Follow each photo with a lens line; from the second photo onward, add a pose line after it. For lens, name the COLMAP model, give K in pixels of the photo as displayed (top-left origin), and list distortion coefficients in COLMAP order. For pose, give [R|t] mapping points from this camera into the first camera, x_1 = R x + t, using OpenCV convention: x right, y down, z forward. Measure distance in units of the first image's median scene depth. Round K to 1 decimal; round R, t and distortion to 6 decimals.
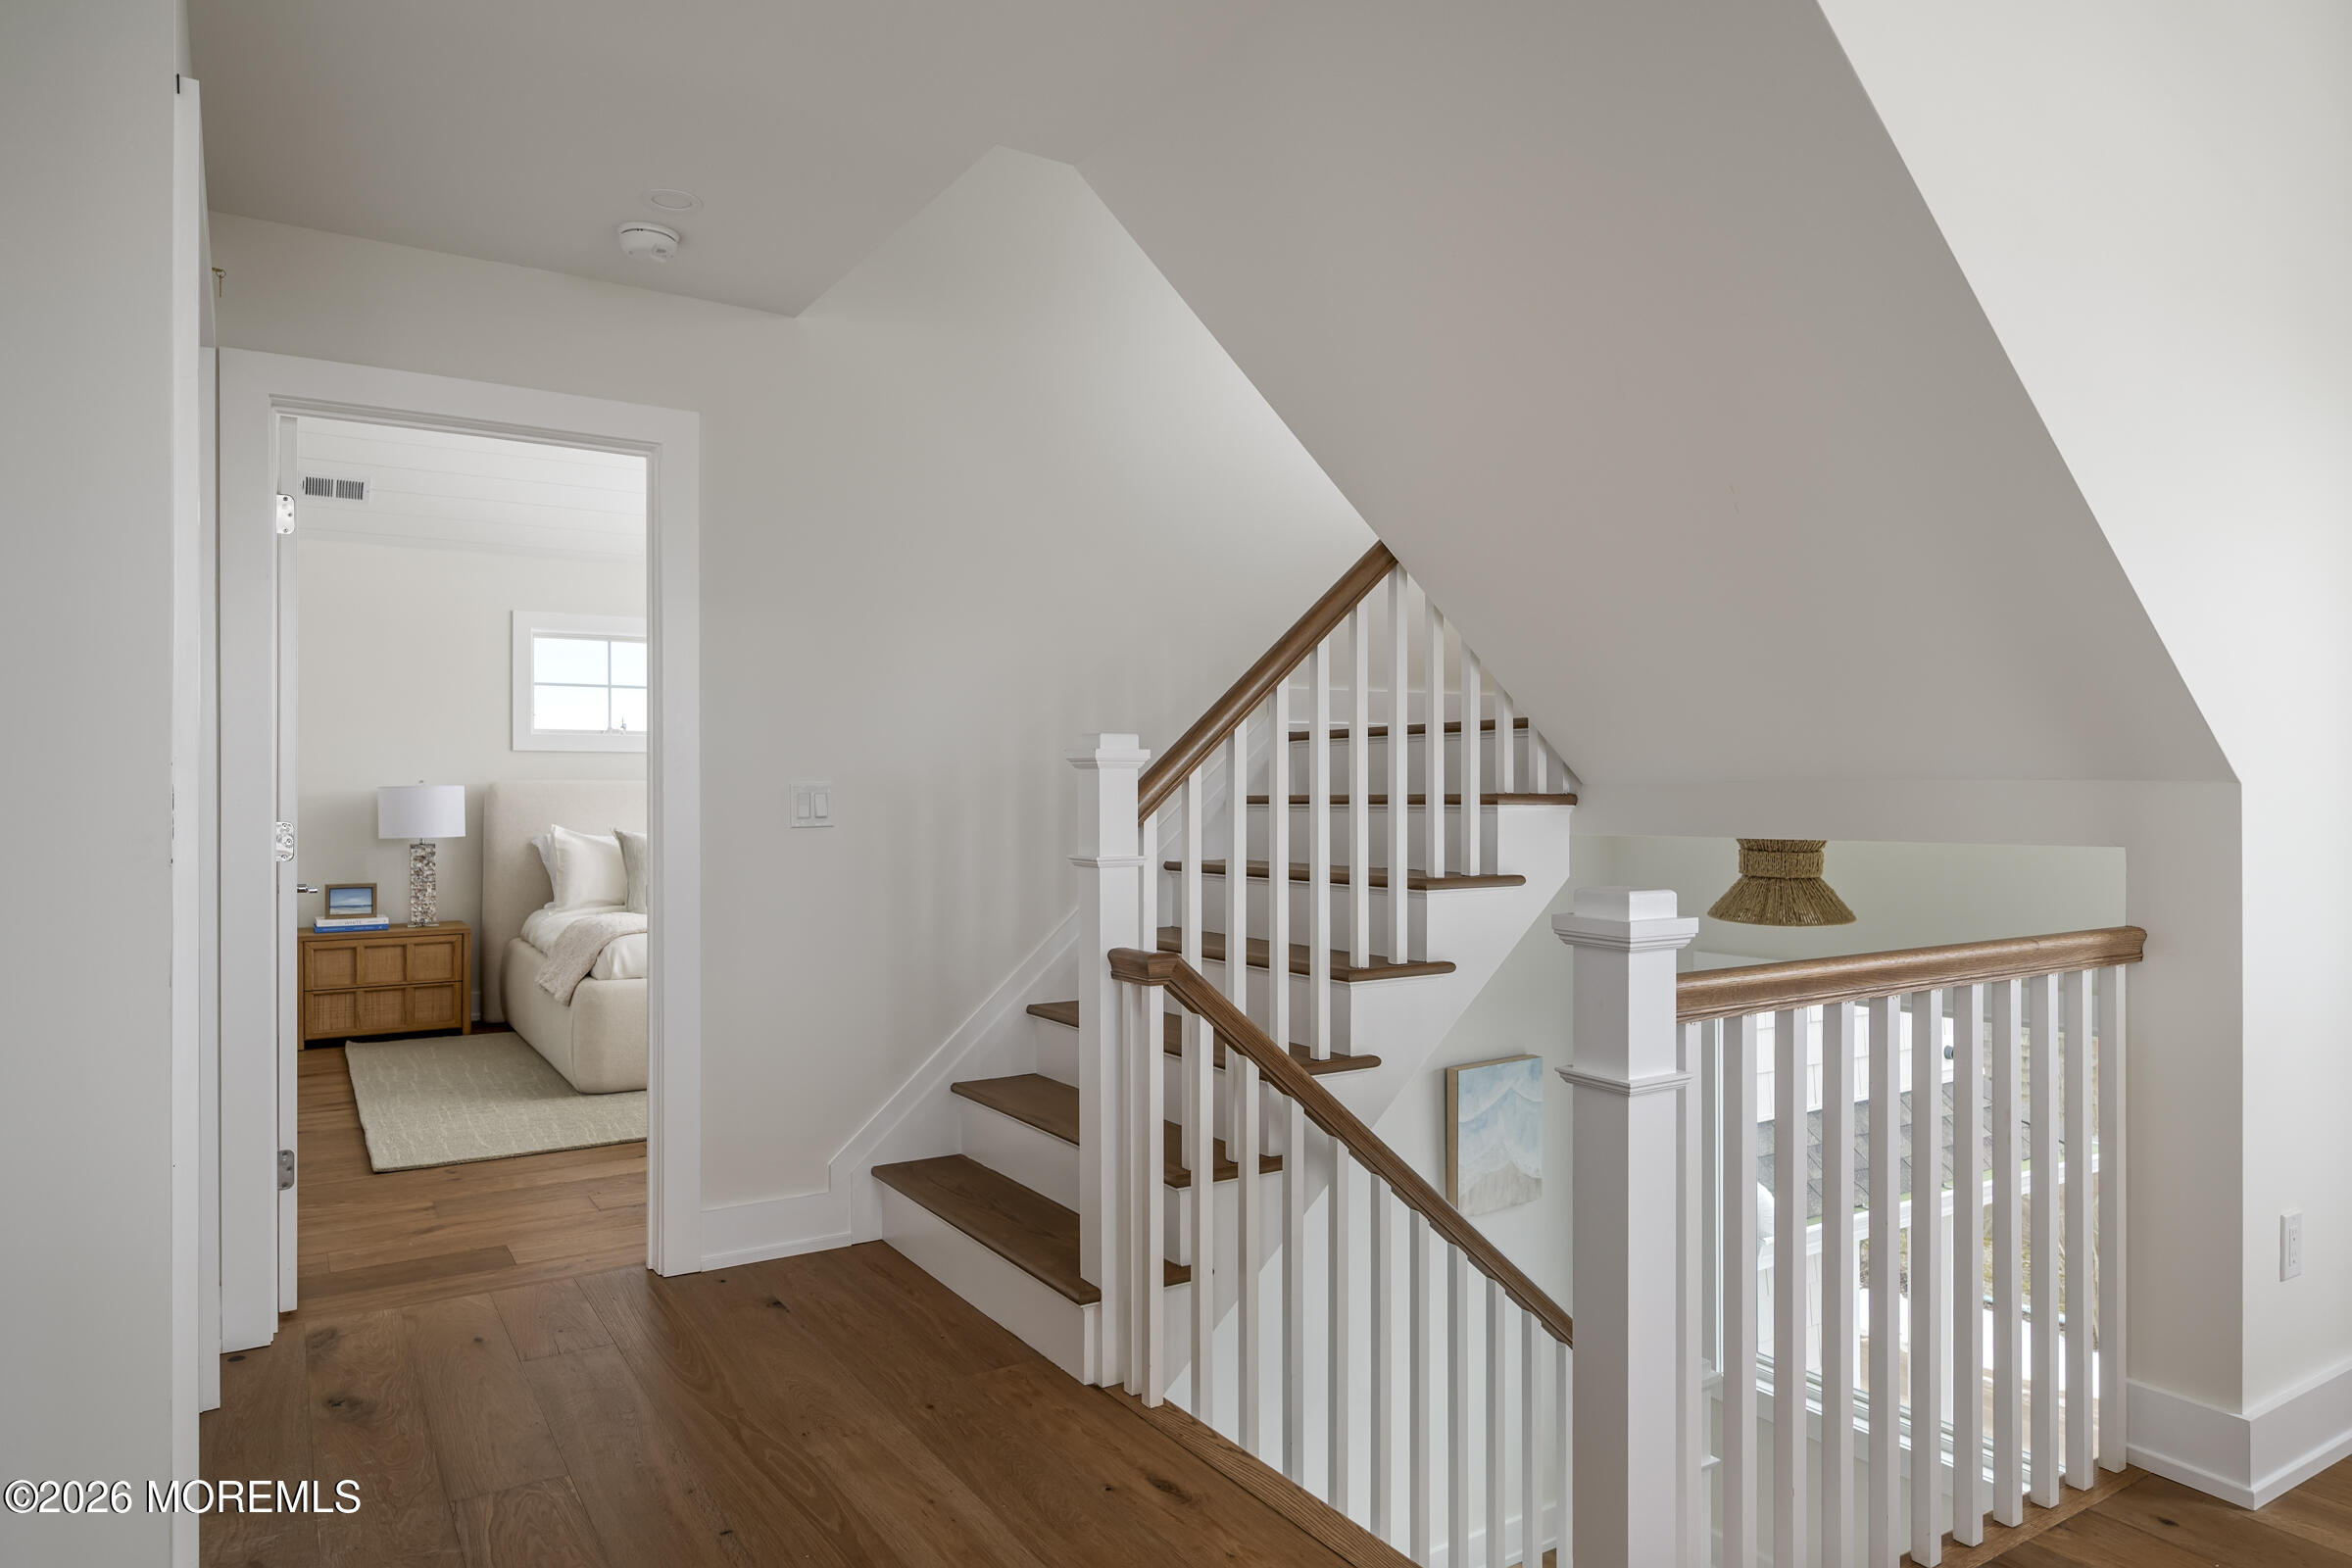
lens RADIAL K [[1412.0, 0, 1159.7], [0, 1412.0, 781.6], [0, 0, 1]] dist [-0.003864, 0.000780]
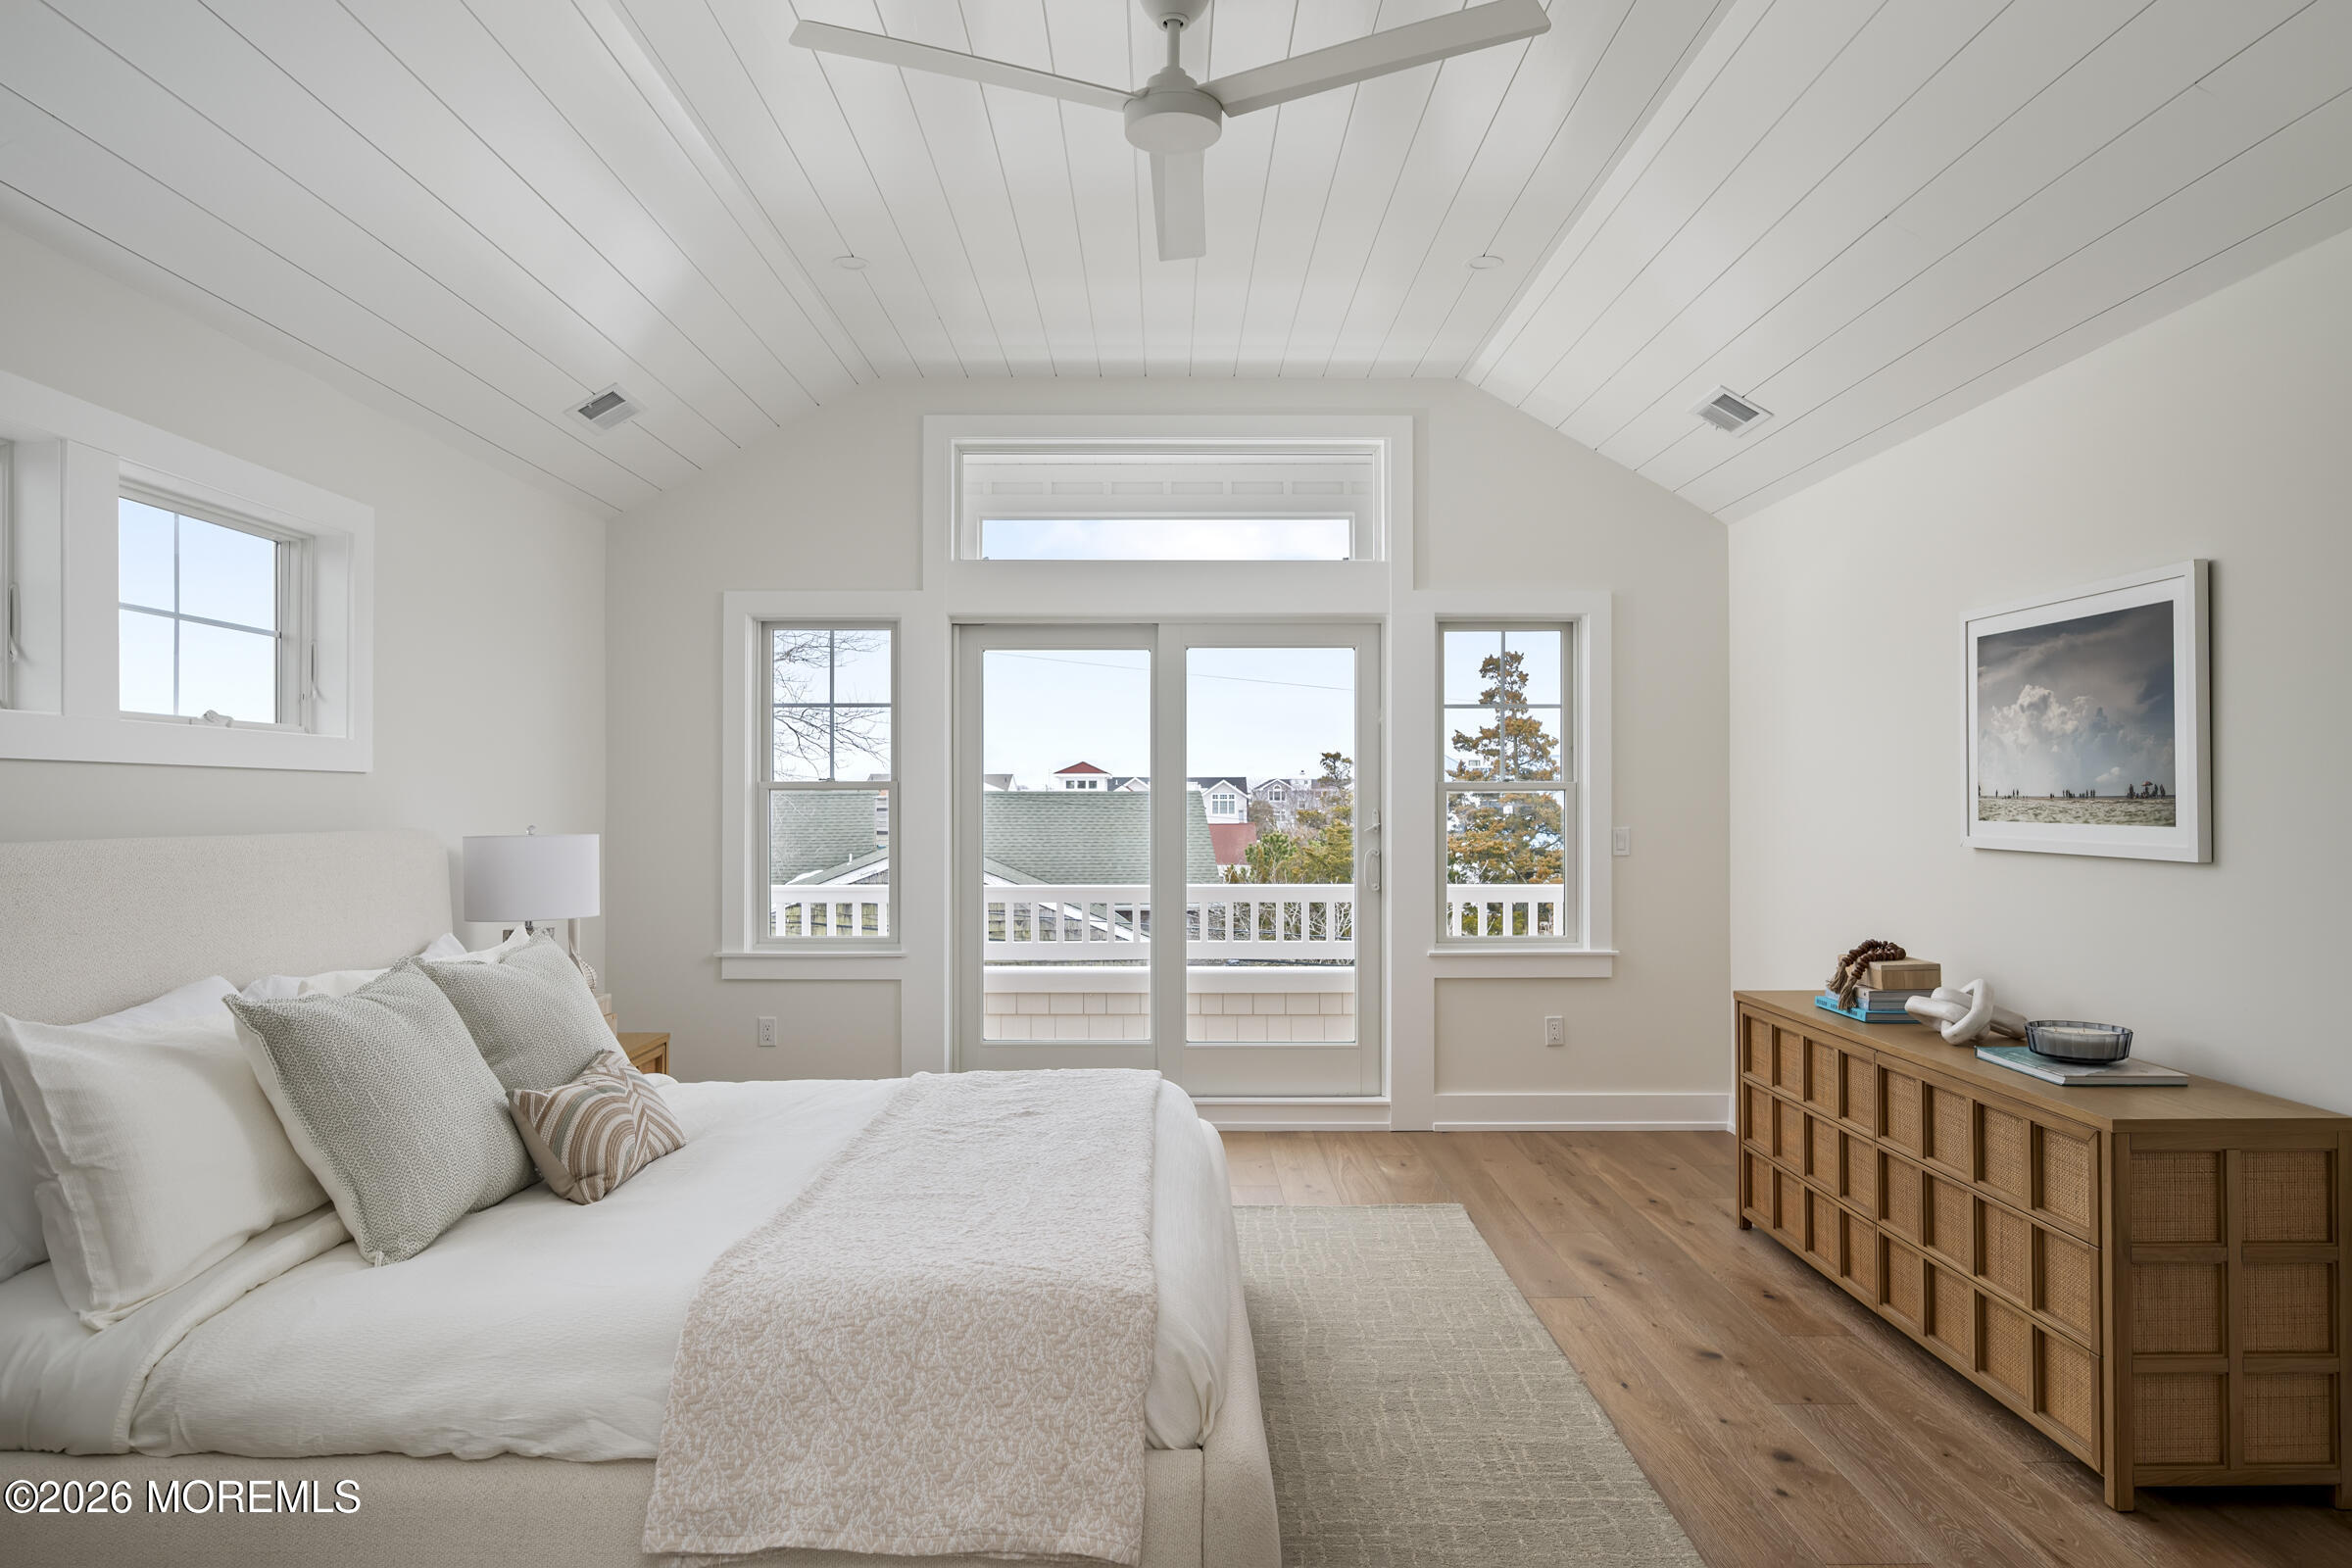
lens RADIAL K [[1412.0, 0, 1168.5], [0, 1412.0, 794.9], [0, 0, 1]] dist [-0.003864, 0.000780]
pose [[0.532050, 0.005293, 0.846696, -0.568058], [-0.008447, 0.999964, -0.000943, -0.016005], [-0.846671, -0.006650, 0.532076, 0.670421]]
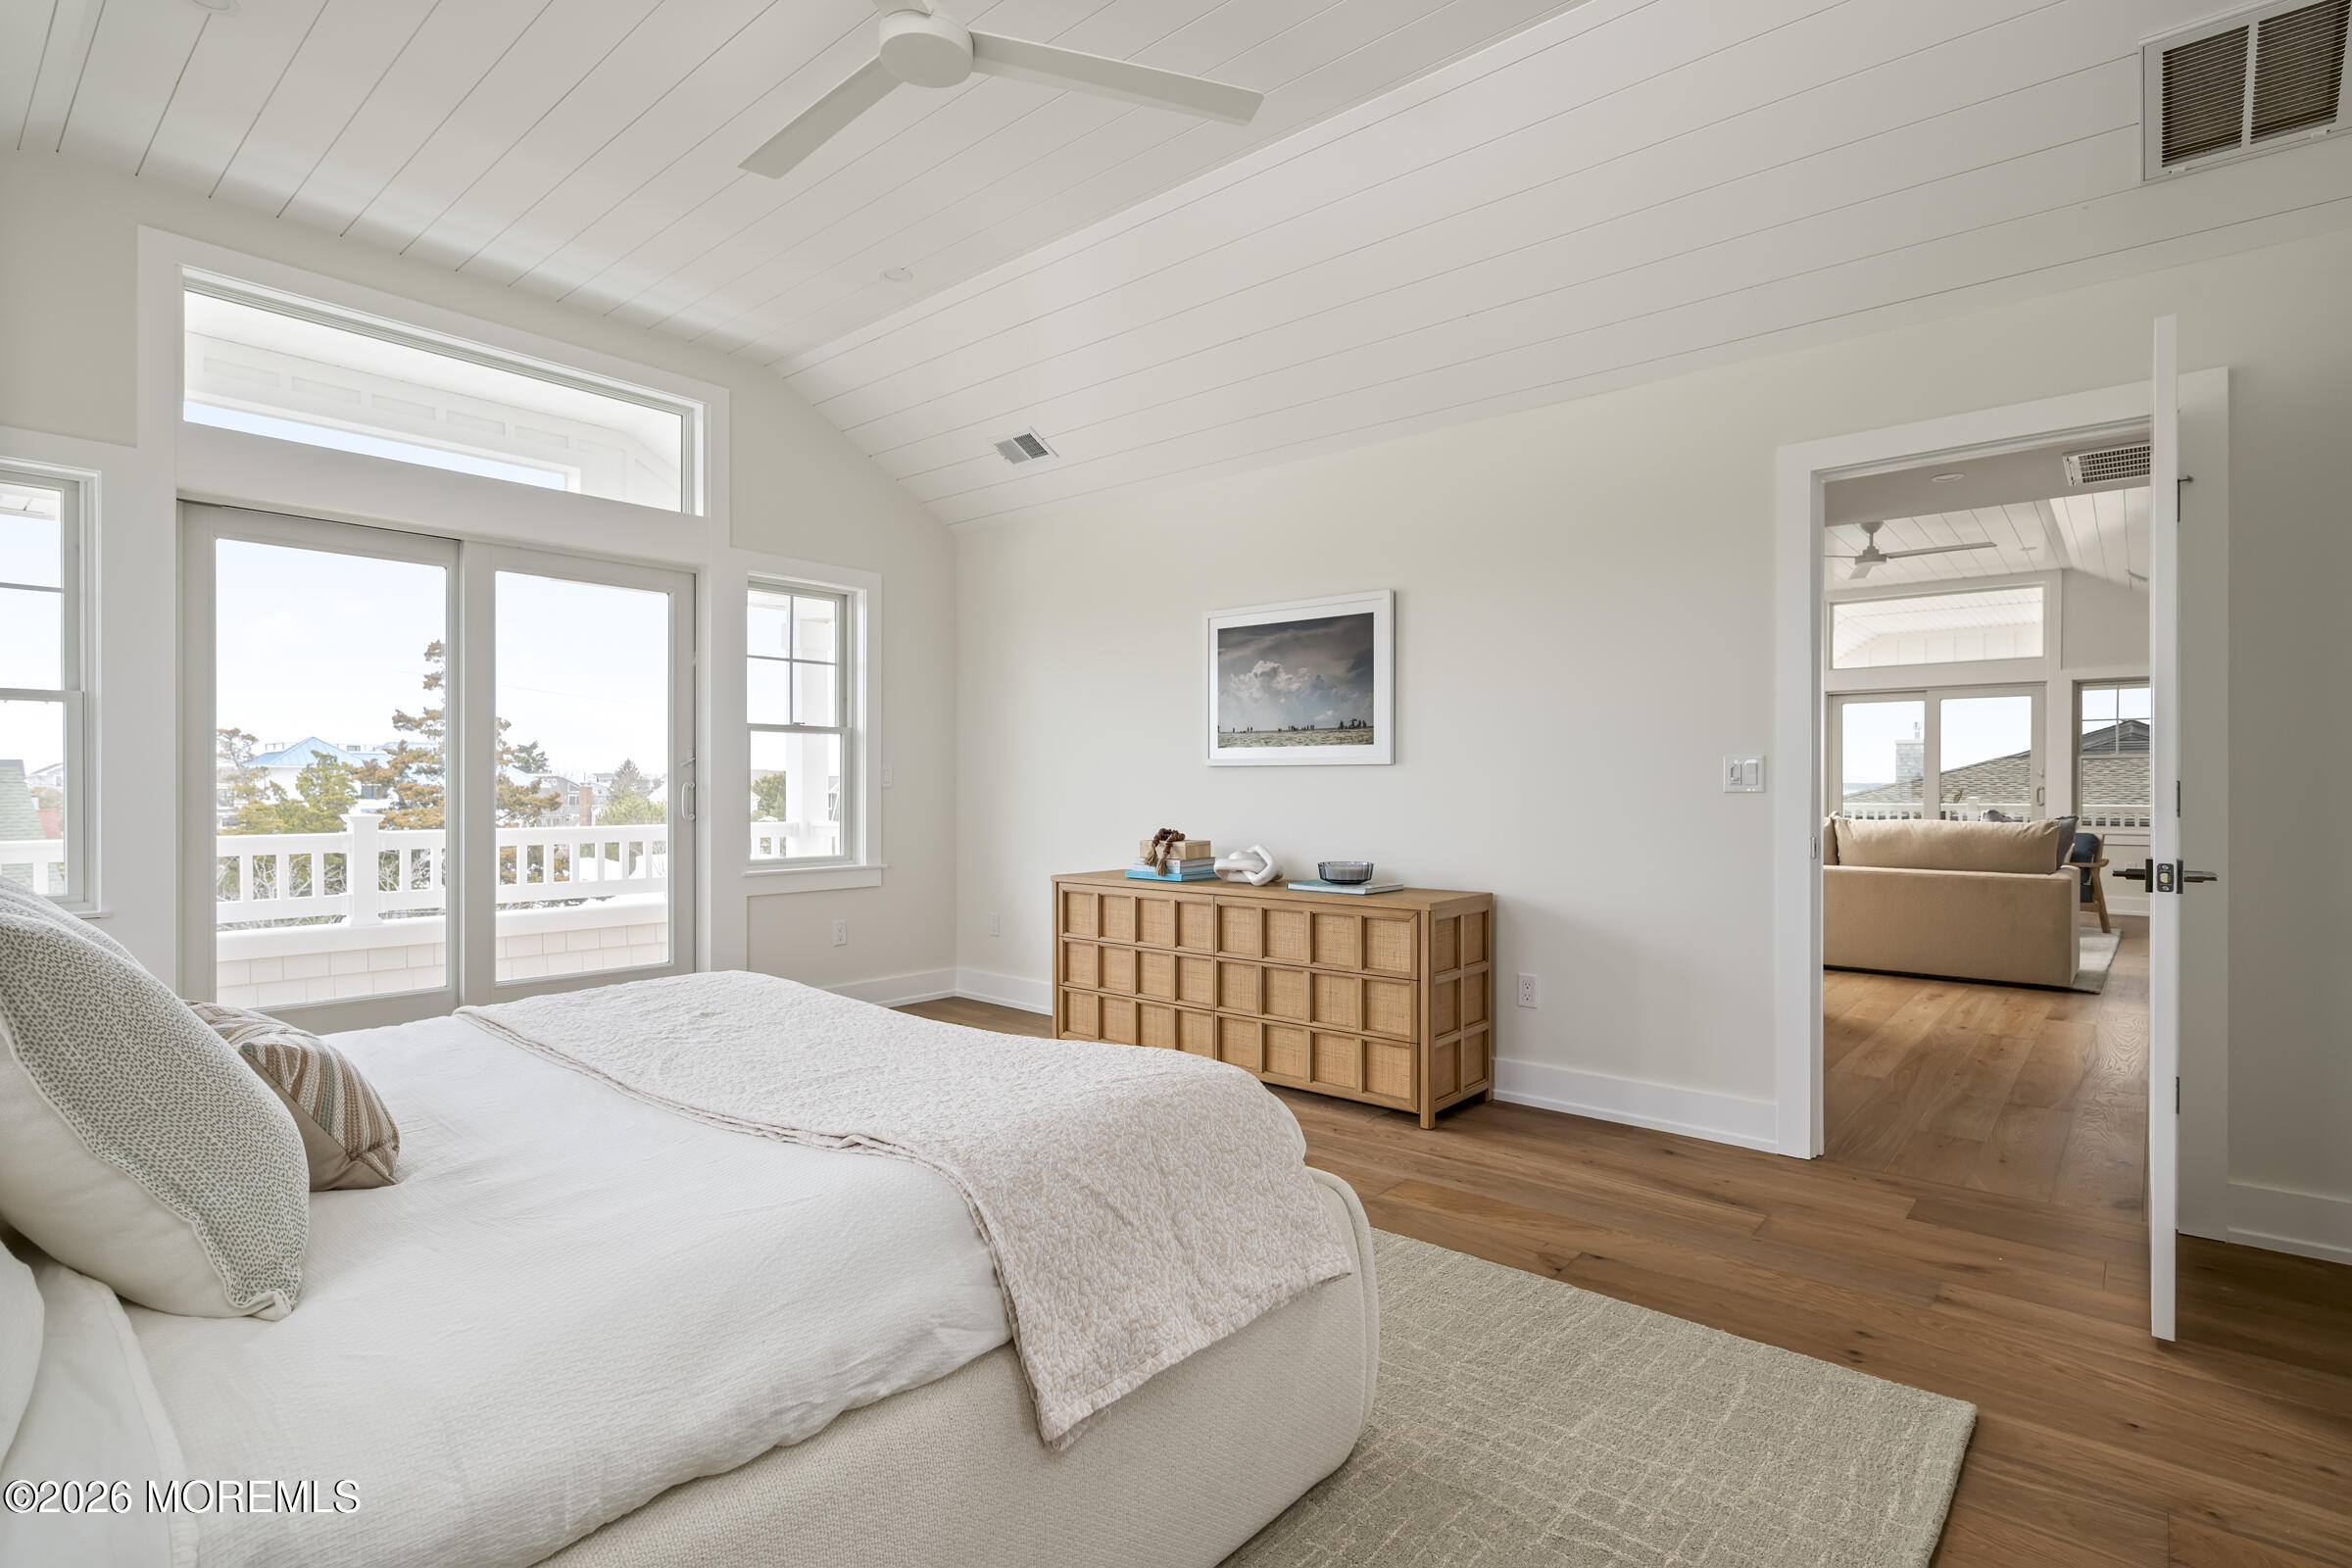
lens RADIAL K [[1139.6, 0, 1178.4], [0, 1139.6, 788.0], [0, 0, 1]] dist [-0.006946, -0.000699]
pose [[-0.295655, 0.002851, 0.955291, -0.582220], [-0.007880, 0.999954, -0.005423, 0.020288], [-0.955262, -0.009131, -0.295619, 0.932687]]
